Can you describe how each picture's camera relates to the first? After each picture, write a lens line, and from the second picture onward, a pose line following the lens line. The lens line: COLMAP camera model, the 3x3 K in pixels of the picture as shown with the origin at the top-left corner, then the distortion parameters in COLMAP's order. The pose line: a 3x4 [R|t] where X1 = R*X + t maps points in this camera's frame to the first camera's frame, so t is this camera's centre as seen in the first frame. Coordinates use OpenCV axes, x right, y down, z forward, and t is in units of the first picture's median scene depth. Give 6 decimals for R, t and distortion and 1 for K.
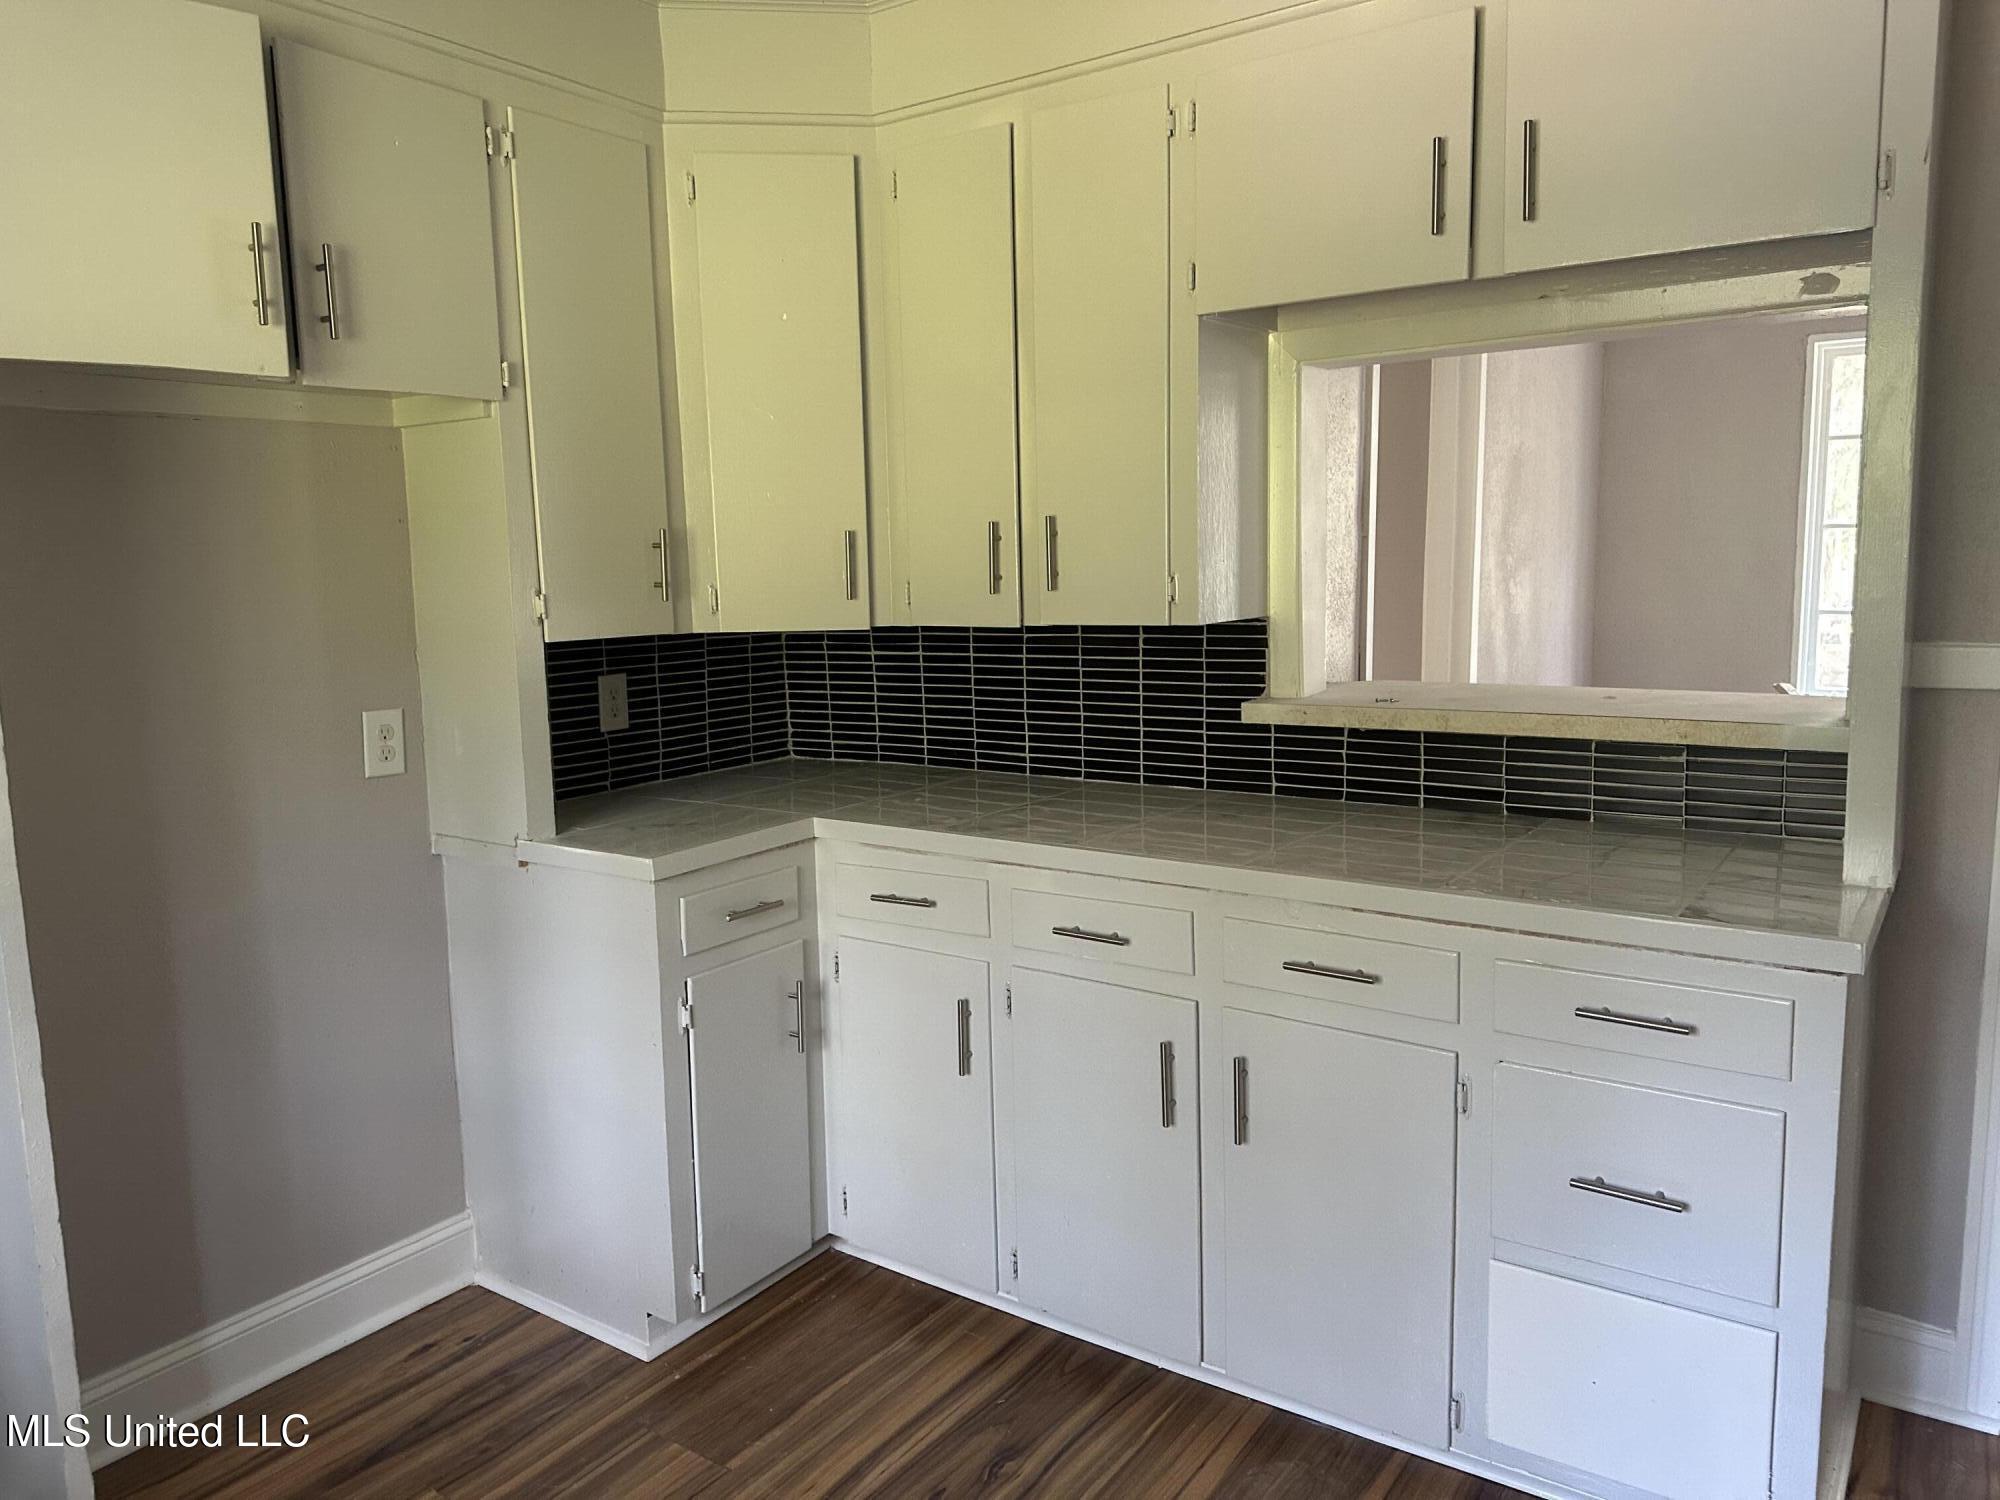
lens RADIAL K [[1409.3, 0, 980.9], [0, 1409.3, 741.7], [0, 0, 1]] dist [0.086868, -0.109680]
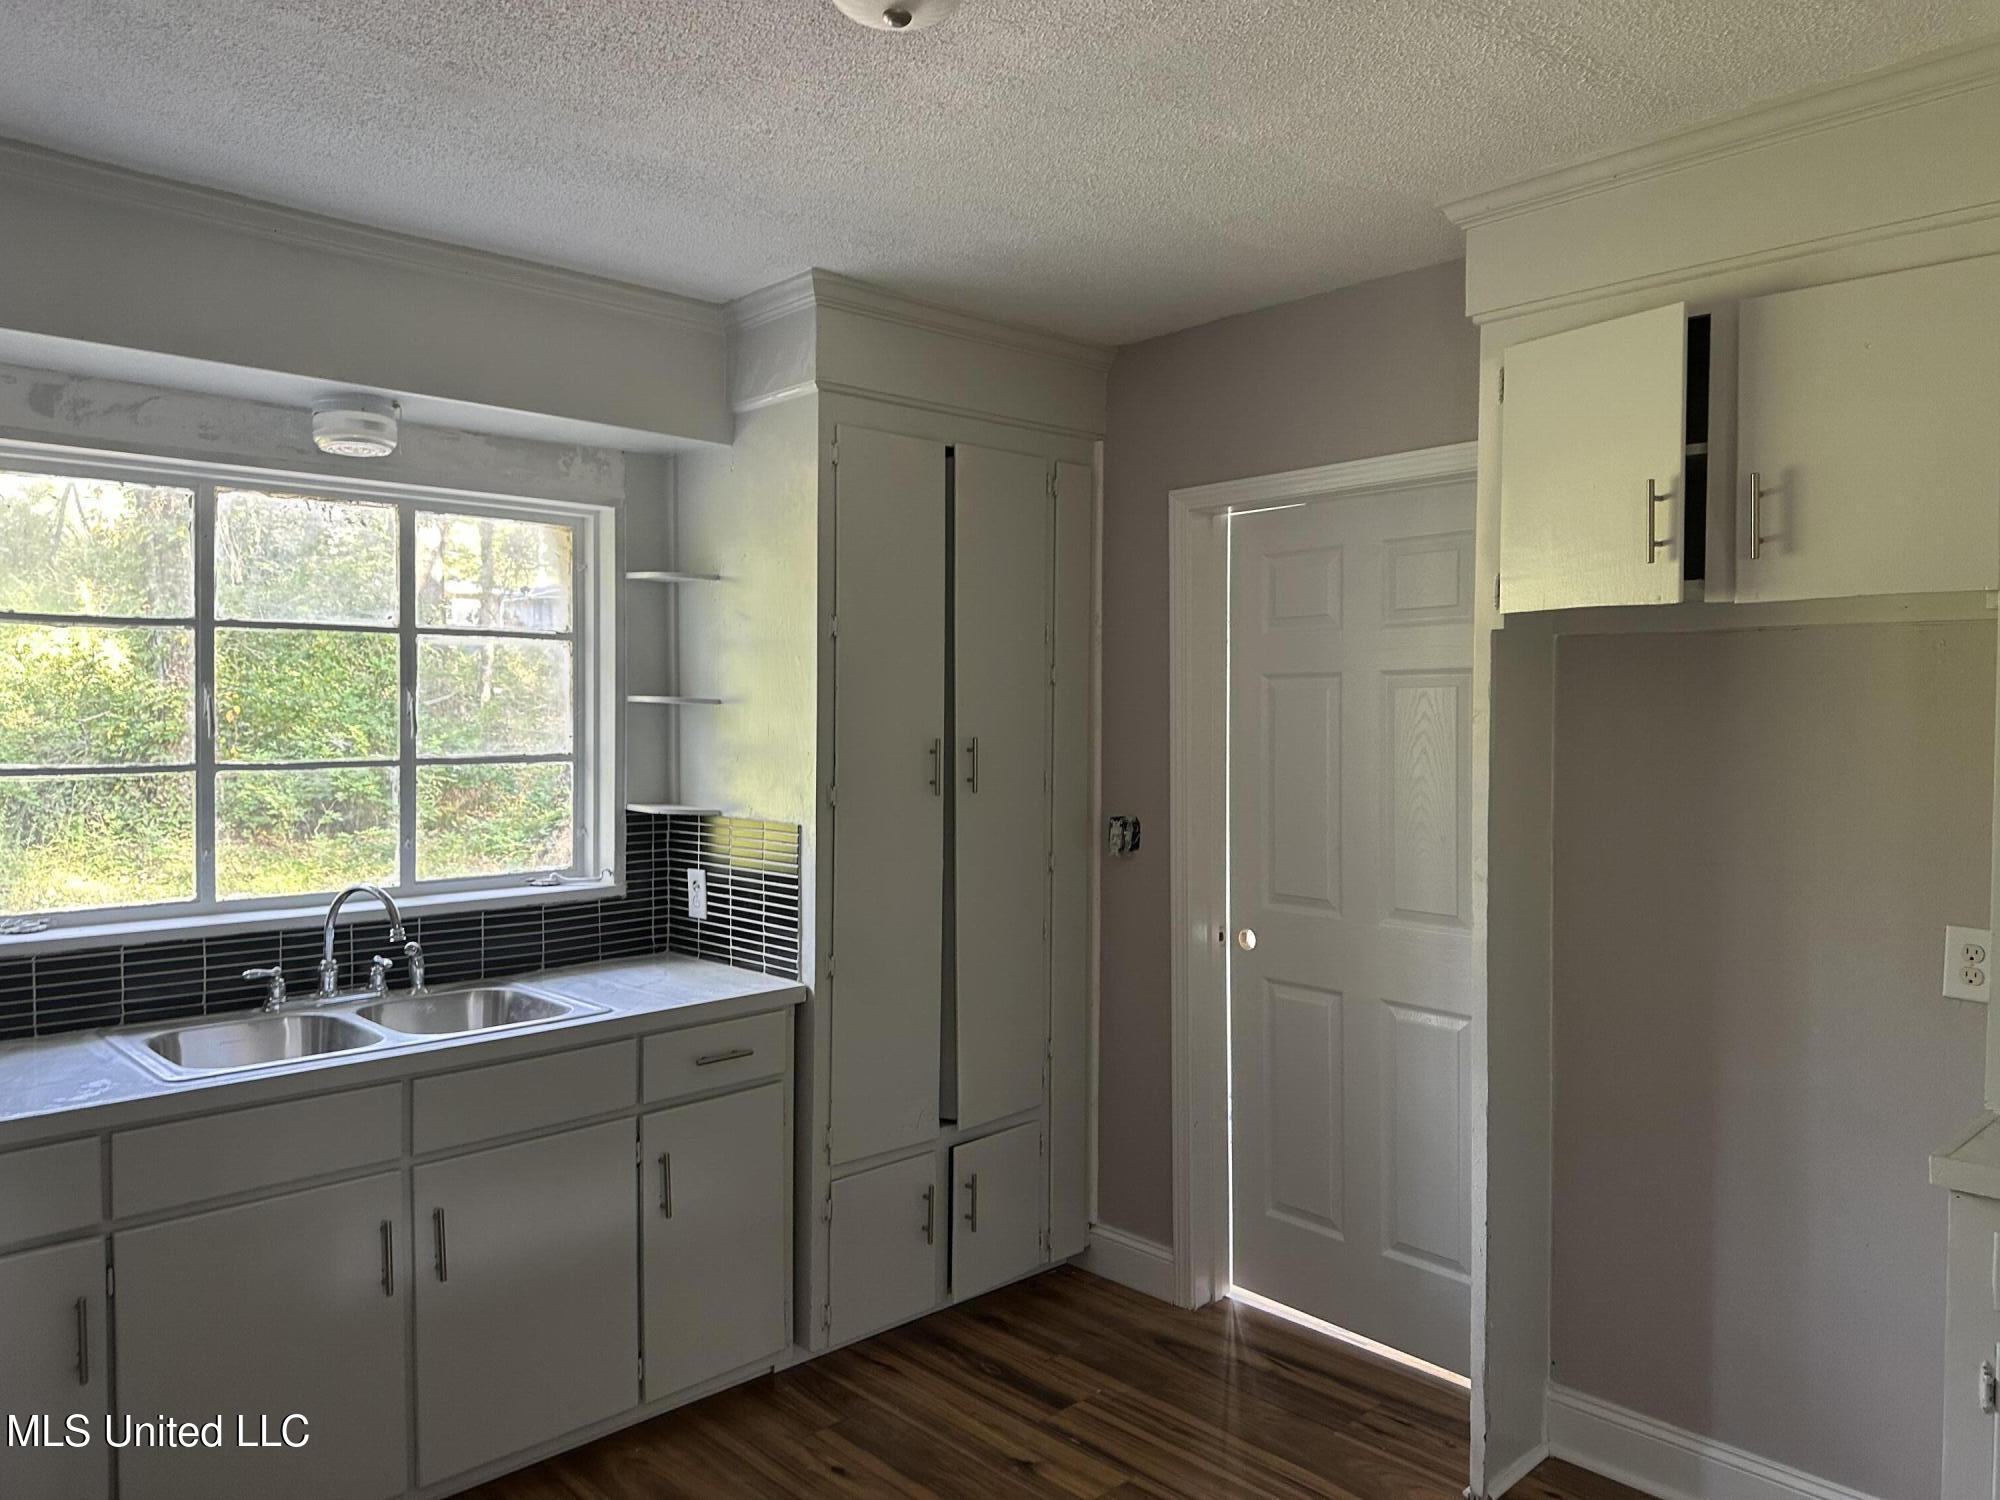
lens RADIAL K [[1409.3, 0, 1010.0], [0, 1409.3, 737.7], [0, 0, 1]] dist [0.086868, -0.109680]
pose [[-0.193578, 0.045885, -0.980011, 0.591698], [-0.130293, 0.988855, 0.072035, -0.129216], [0.972395, 0.141633, -0.185443, 0.567821]]
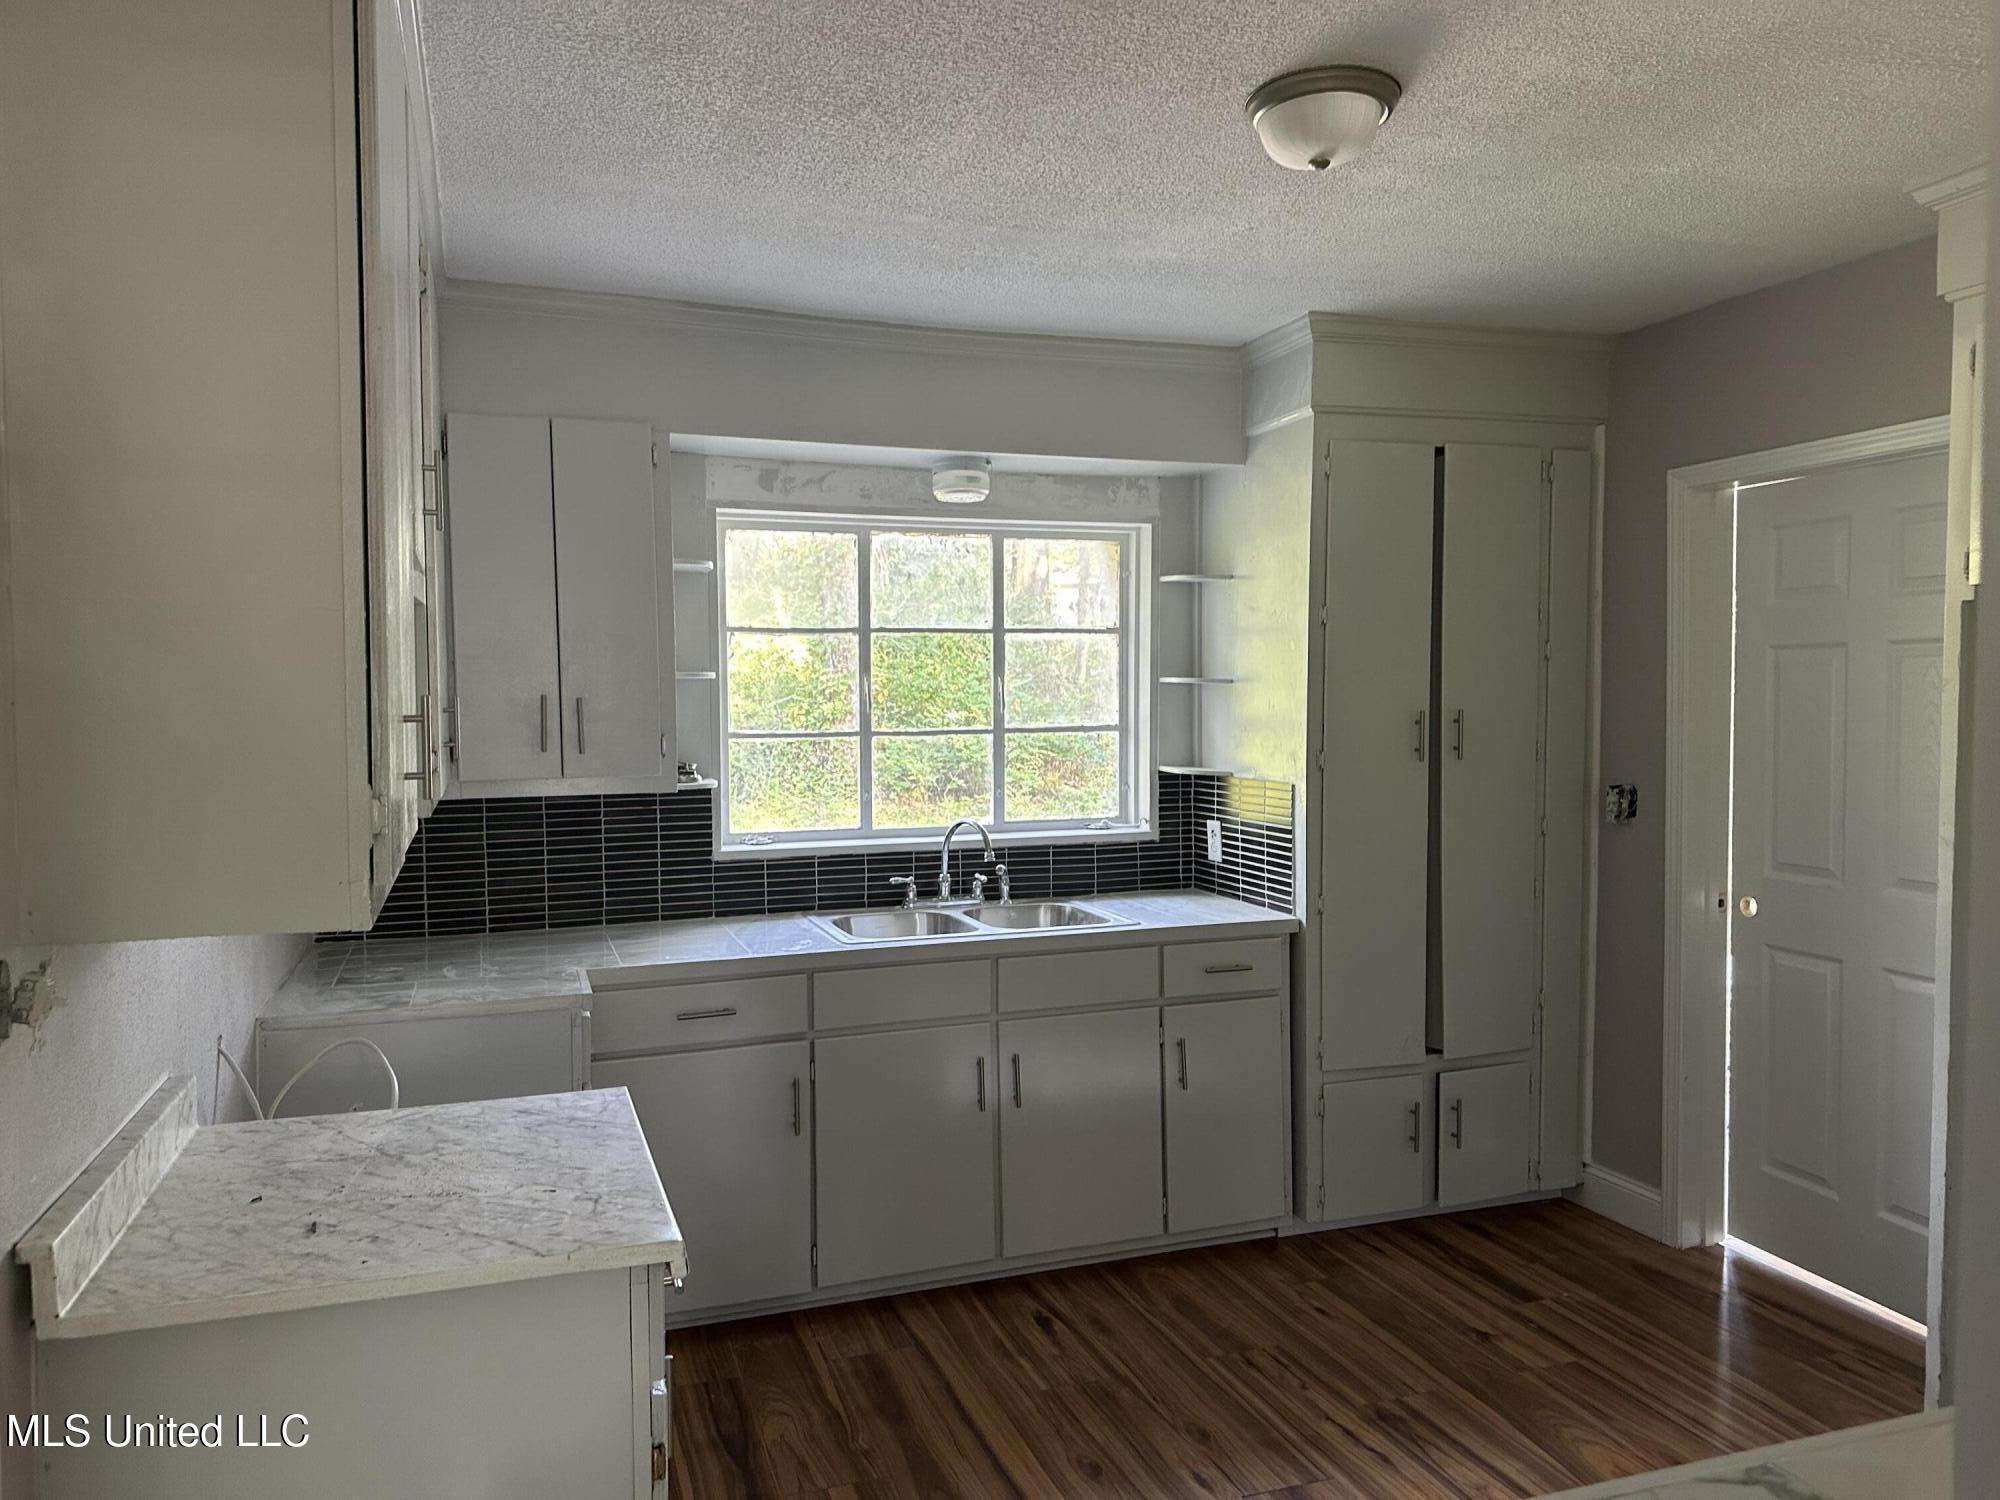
lens RADIAL K [[1409.3, 0, 970.4], [0, 1409.3, 767.6], [0, 0, 1]] dist [0.086868, -0.109680]
pose [[-0.588965, 0.076596, -0.804521, 0.800977], [-0.085187, 0.984069, 0.156053, -0.158468], [0.803656, 0.160444, -0.573057, 0.739969]]
